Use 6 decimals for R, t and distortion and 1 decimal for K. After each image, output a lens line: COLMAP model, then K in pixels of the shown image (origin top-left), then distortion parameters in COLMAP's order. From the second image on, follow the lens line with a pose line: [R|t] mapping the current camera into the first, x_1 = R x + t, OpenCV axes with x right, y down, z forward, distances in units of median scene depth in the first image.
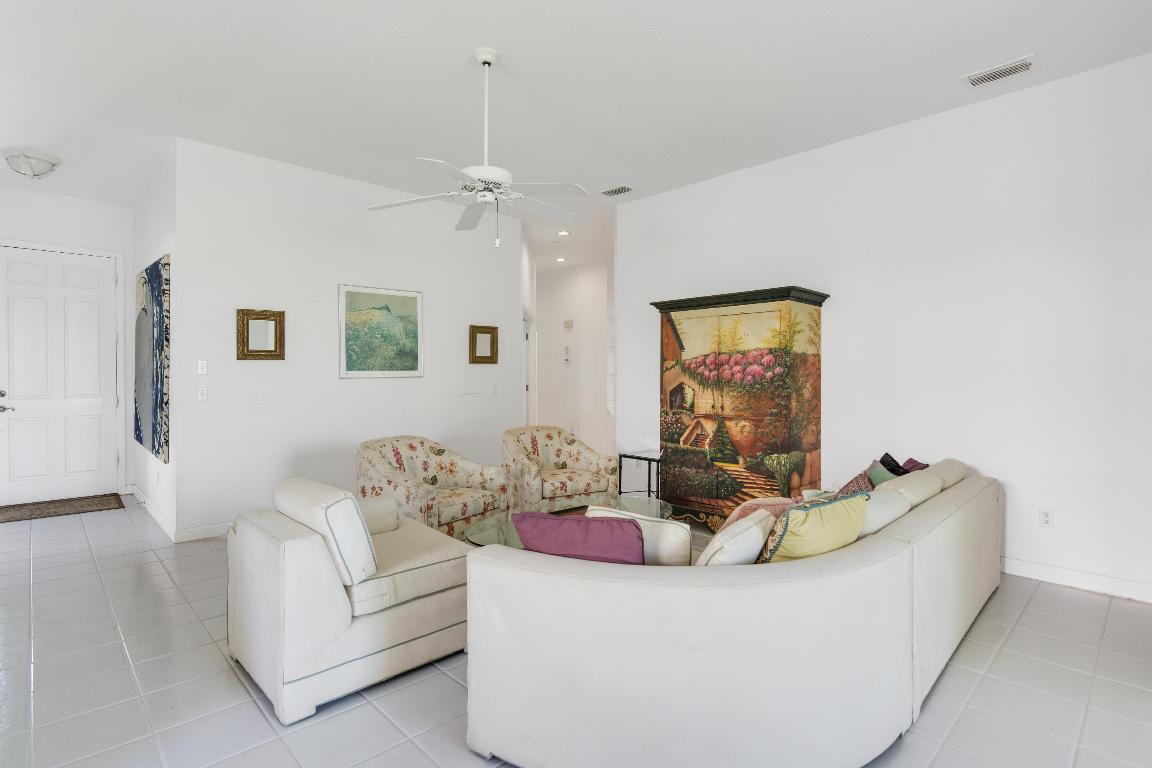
lens RADIAL K [[556.8, 0, 572.6], [0, 556.8, 378.7], [0, 0, 1]] dist [-0.003614, -0.000530]
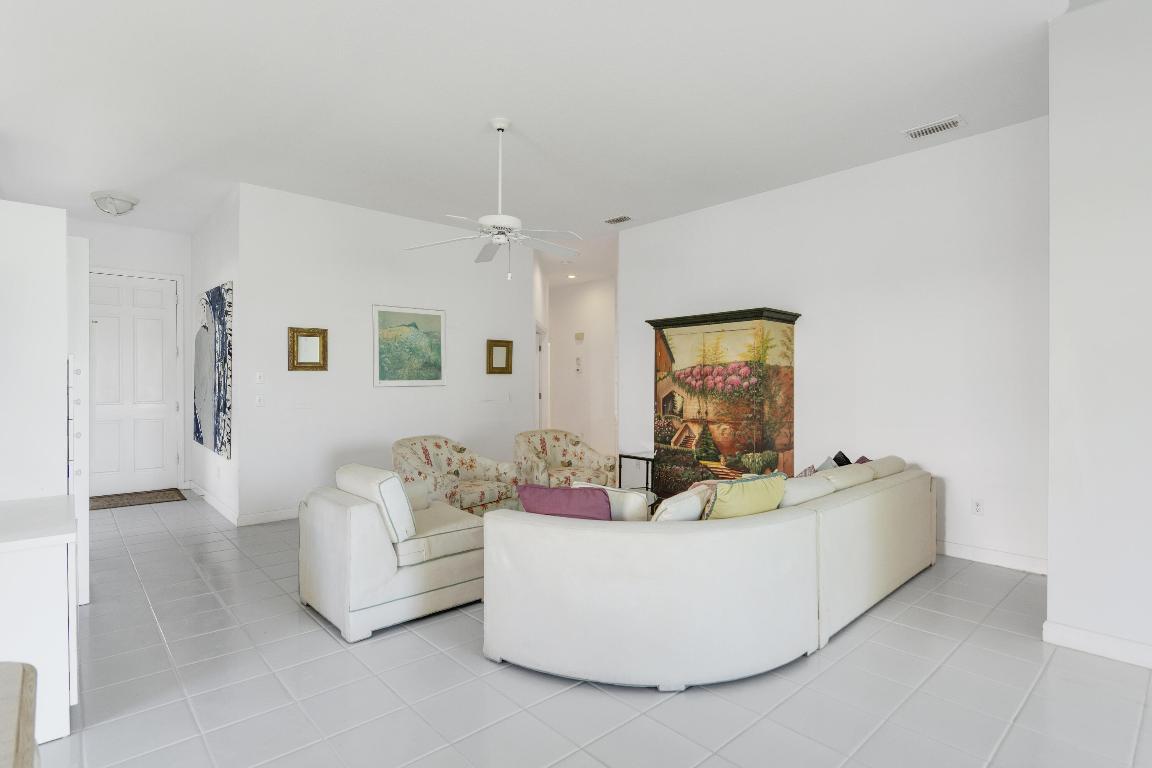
lens RADIAL K [[594.8, 0, 579.3], [0, 594.8, 385.8], [0, 0, 1]] dist [0.000127, 0.001098]
pose [[0.999537, 0.000981, -0.030404, 0.045618], [-0.001056, 0.999996, -0.002443, -0.000333], [0.030401, 0.002474, 0.999535, -0.233263]]
